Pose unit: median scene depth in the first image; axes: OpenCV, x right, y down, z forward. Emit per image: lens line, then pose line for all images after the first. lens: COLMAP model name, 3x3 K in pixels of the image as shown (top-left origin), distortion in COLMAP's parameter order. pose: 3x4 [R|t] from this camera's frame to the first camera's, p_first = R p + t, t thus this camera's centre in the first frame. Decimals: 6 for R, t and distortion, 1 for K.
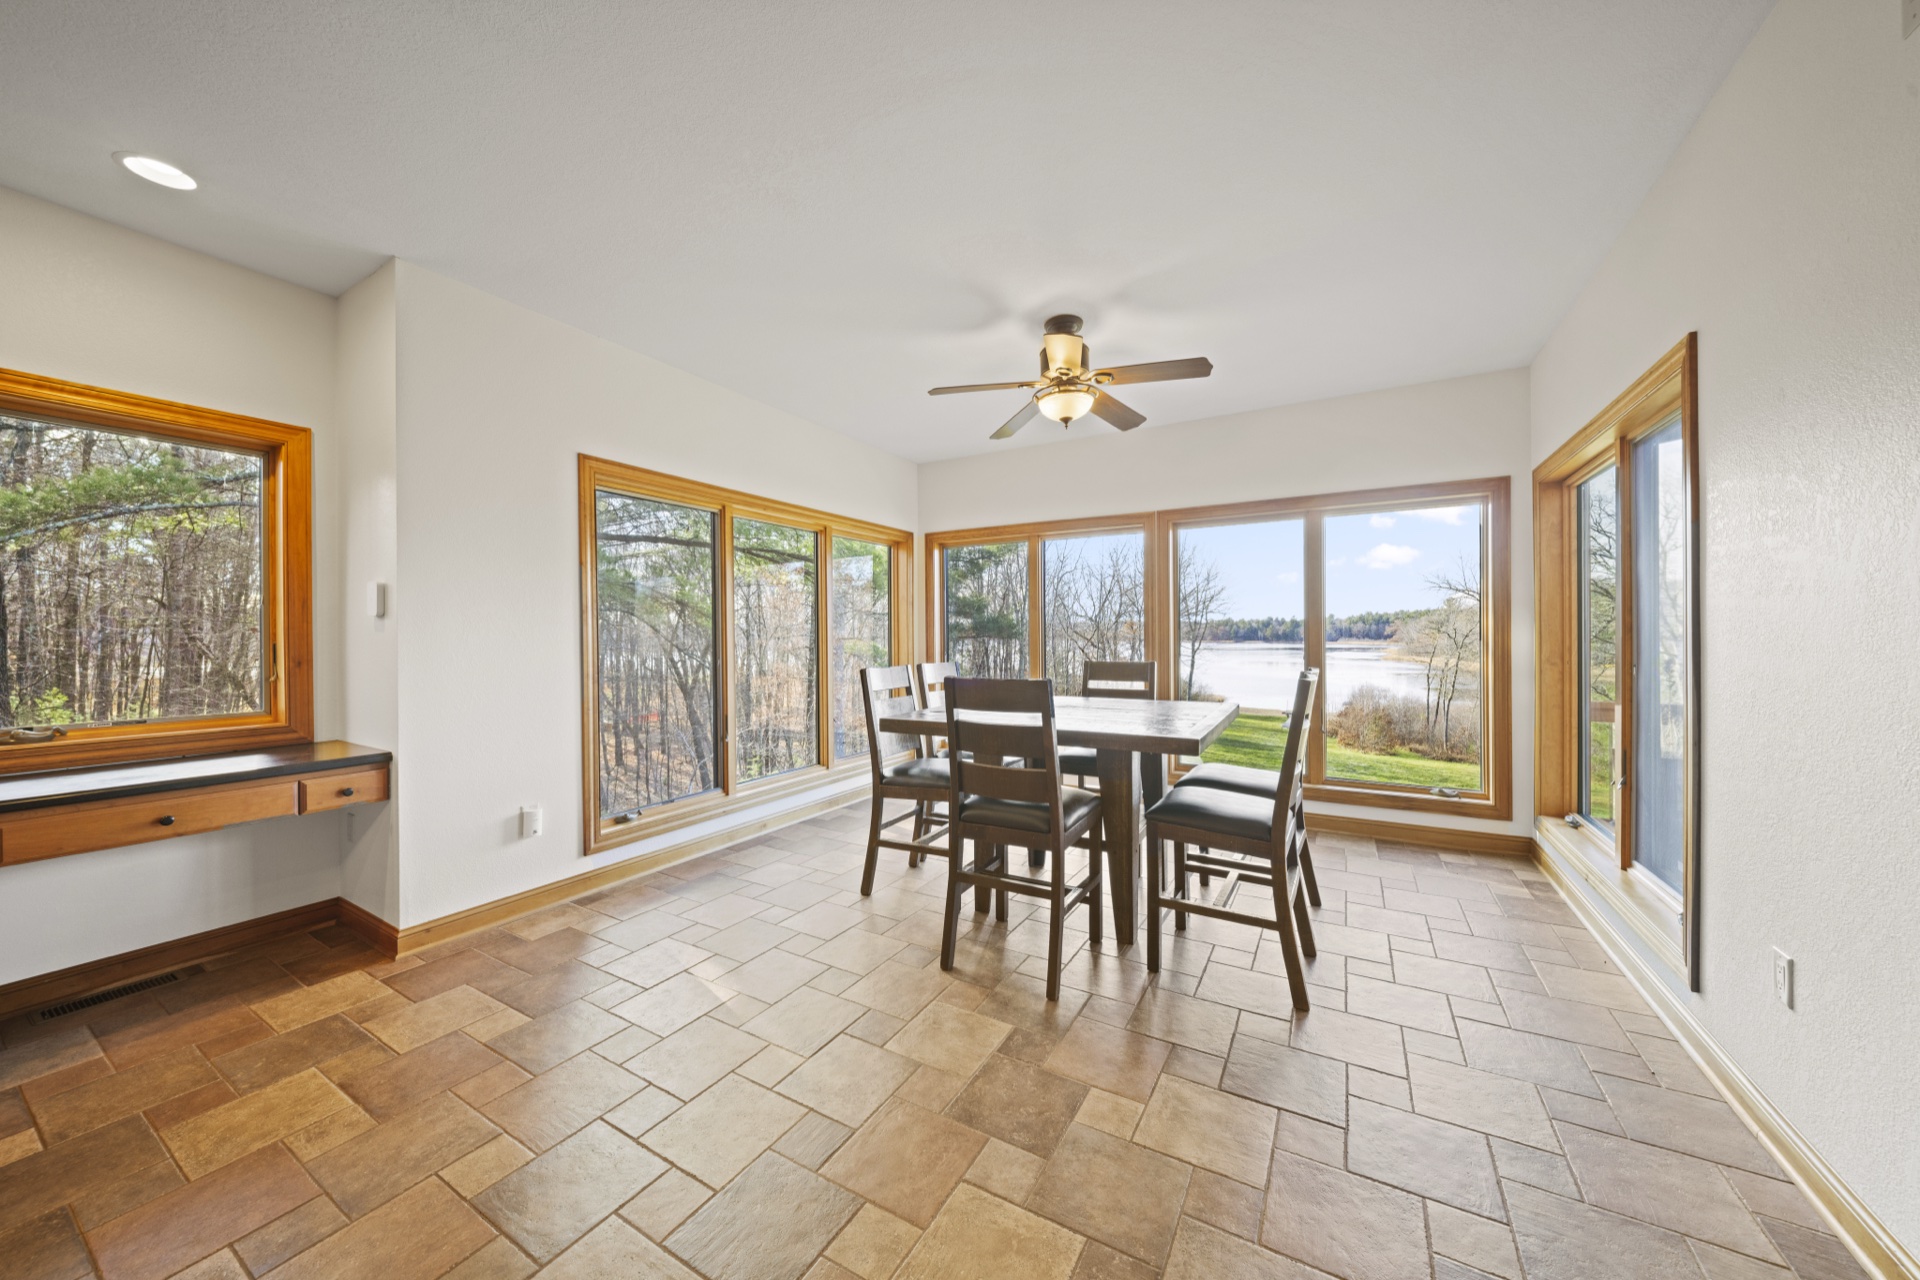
lens RADIAL K [[670.3, 0, 960.0], [0, 670.3, 640.0], [0, 0, 1]] dist [-0.002059, -0.000174]
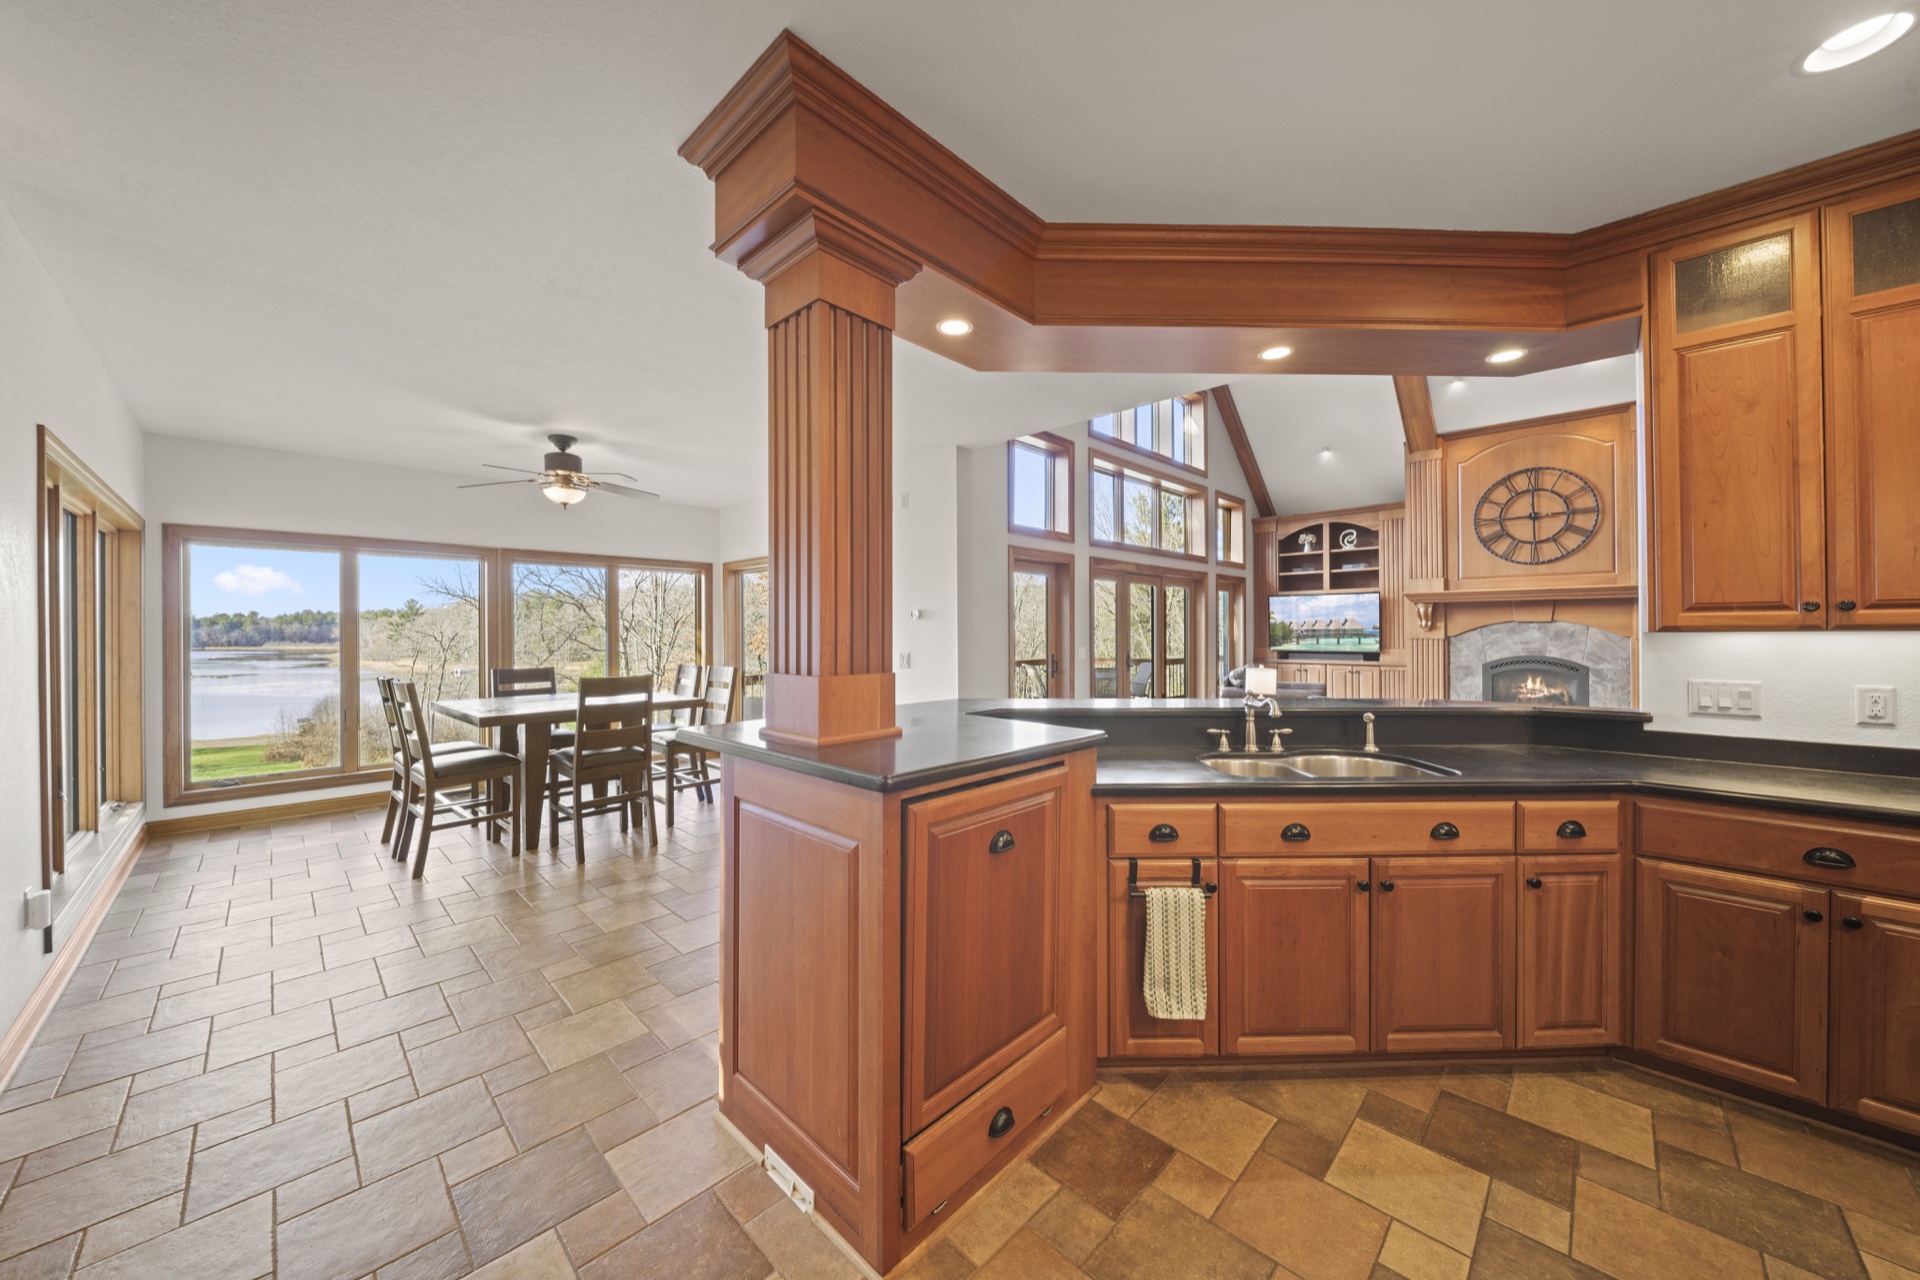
lens RADIAL K [[670.3, 0, 960.0], [0, 670.3, 640.0], [0, 0, 1]] dist [-0.002059, -0.000174]
pose [[0.236545, -0.007531, 0.971591, -1.057918], [0.009920, 0.999937, 0.005335, -0.028046], [-0.971570, 0.008376, 0.236605, -0.191530]]
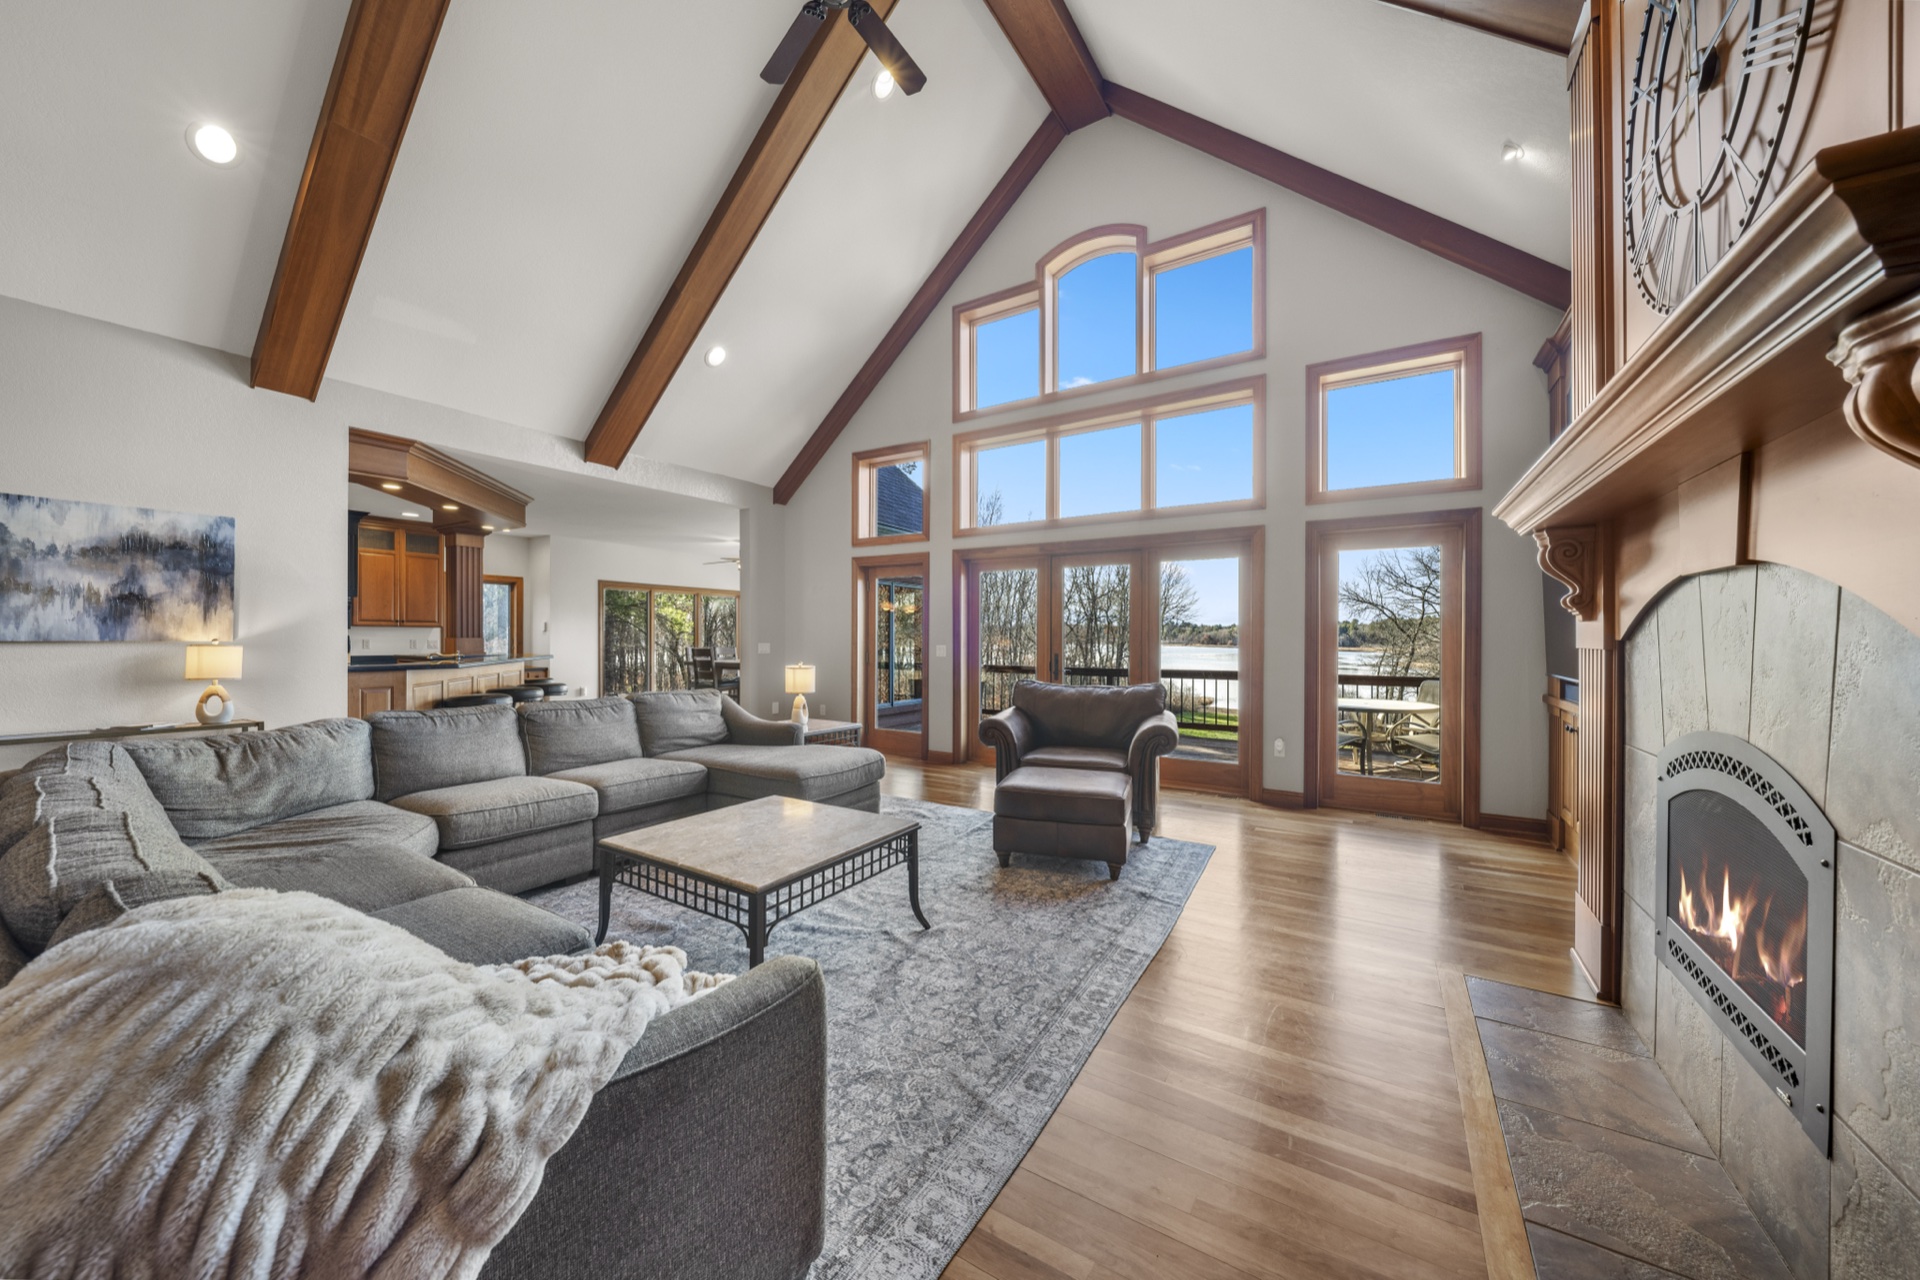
lens RADIAL K [[670.3, 0, 960.0], [0, 670.3, 640.0], [0, 0, 1]] dist [-0.002059, -0.000174]
pose [[0.999490, 0.008942, -0.030651, 1.231798], [-0.008984, 0.999959, -0.001229, -0.007841], [0.030638, 0.001504, 0.999529, -2.104032]]
